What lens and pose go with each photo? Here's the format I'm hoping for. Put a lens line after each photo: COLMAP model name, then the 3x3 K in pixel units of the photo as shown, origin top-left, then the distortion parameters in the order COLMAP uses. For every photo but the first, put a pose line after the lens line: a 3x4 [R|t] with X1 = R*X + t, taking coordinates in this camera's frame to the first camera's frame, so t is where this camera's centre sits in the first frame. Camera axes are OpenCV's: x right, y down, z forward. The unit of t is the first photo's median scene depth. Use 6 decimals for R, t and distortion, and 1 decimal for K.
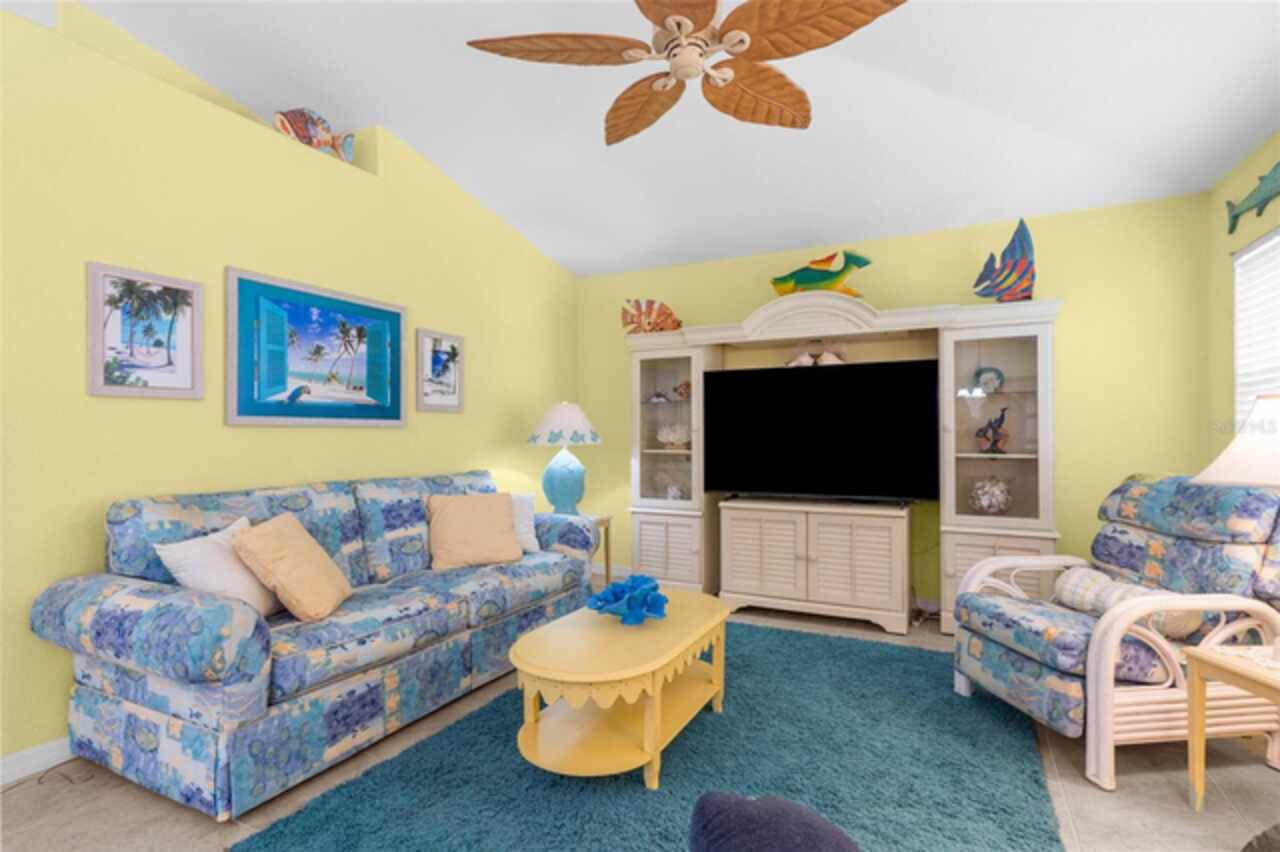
lens RADIAL K [[633.0, 0, 636.9], [0, 633.0, 431.4], [0, 0, 1]] dist [-0.001190, 0.003586]
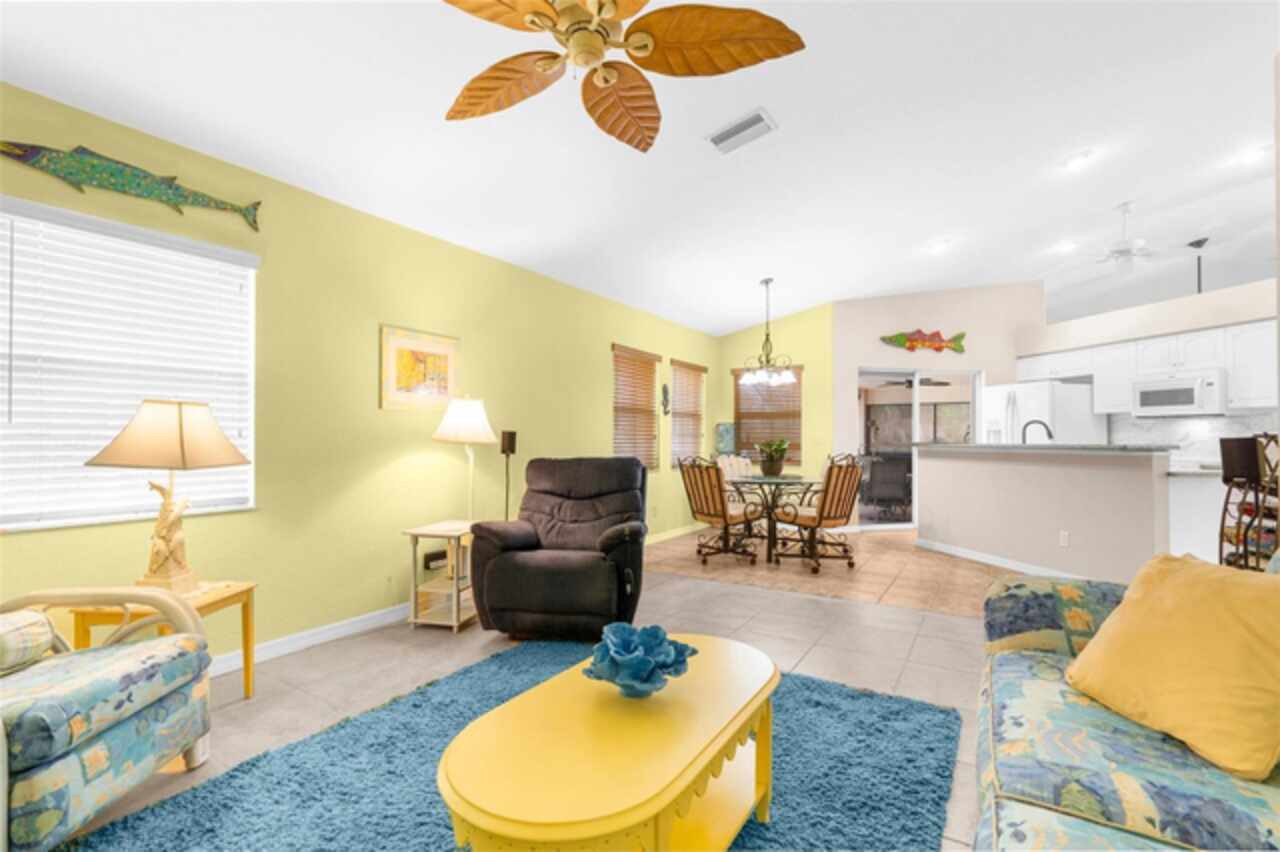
lens RADIAL K [[585.7, 0, 640.2], [0, 585.7, 426.5], [0, 0, 1]] dist [-0.000469, 0.001601]
pose [[-0.995879, -0.000081, 0.090695, -0.067830], [-0.001861, 0.999807, -0.019552, 0.011470], [-0.090676, -0.019640, -0.995687, 1.458821]]
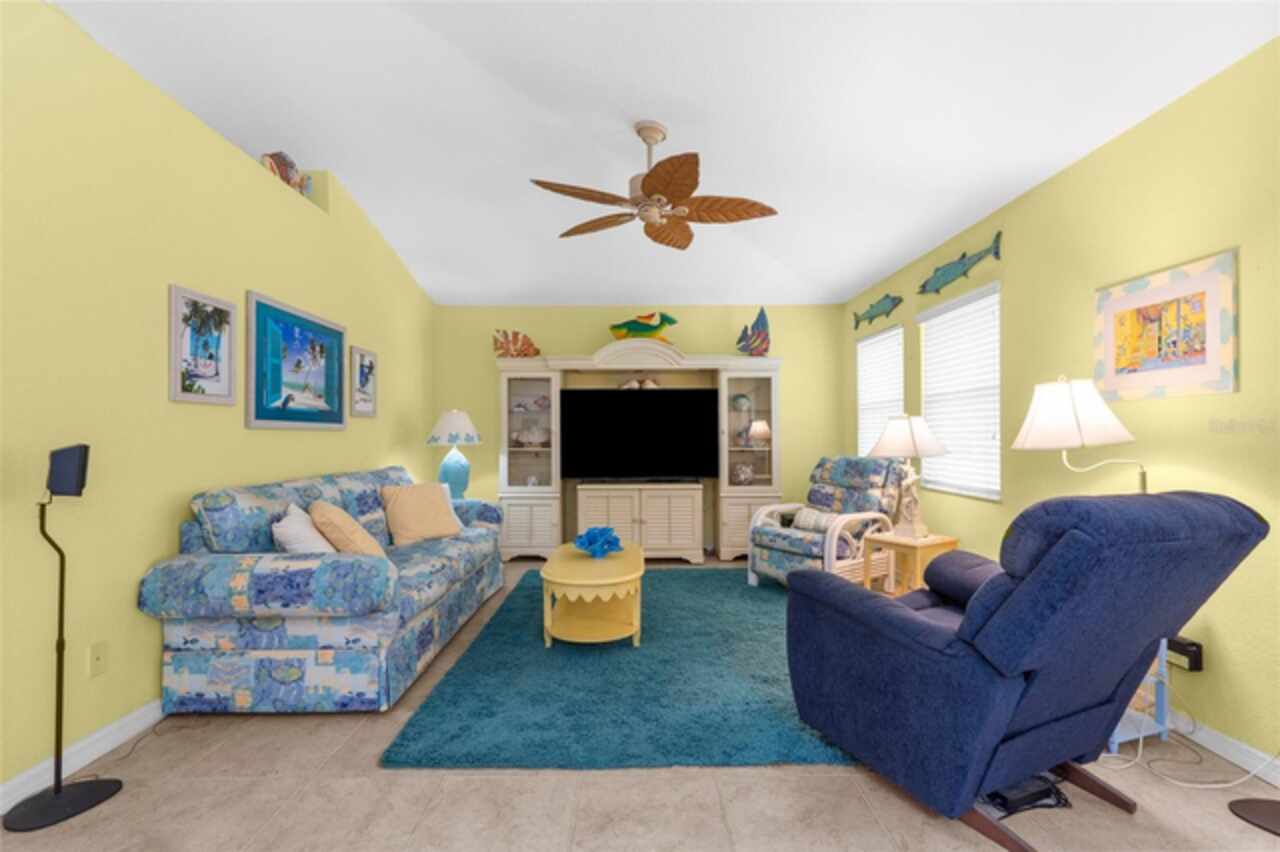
lens RADIAL K [[585.7, 0, 640.8], [0, 585.7, 432.6], [0, 0, 1]] dist [-0.000469, 0.001601]
pose [[0.883791, 0.002125, 0.467878, -0.513506], [-0.000154, 0.999991, -0.004251, 0.003595], [-0.467882, 0.003684, 0.883783, -0.278738]]
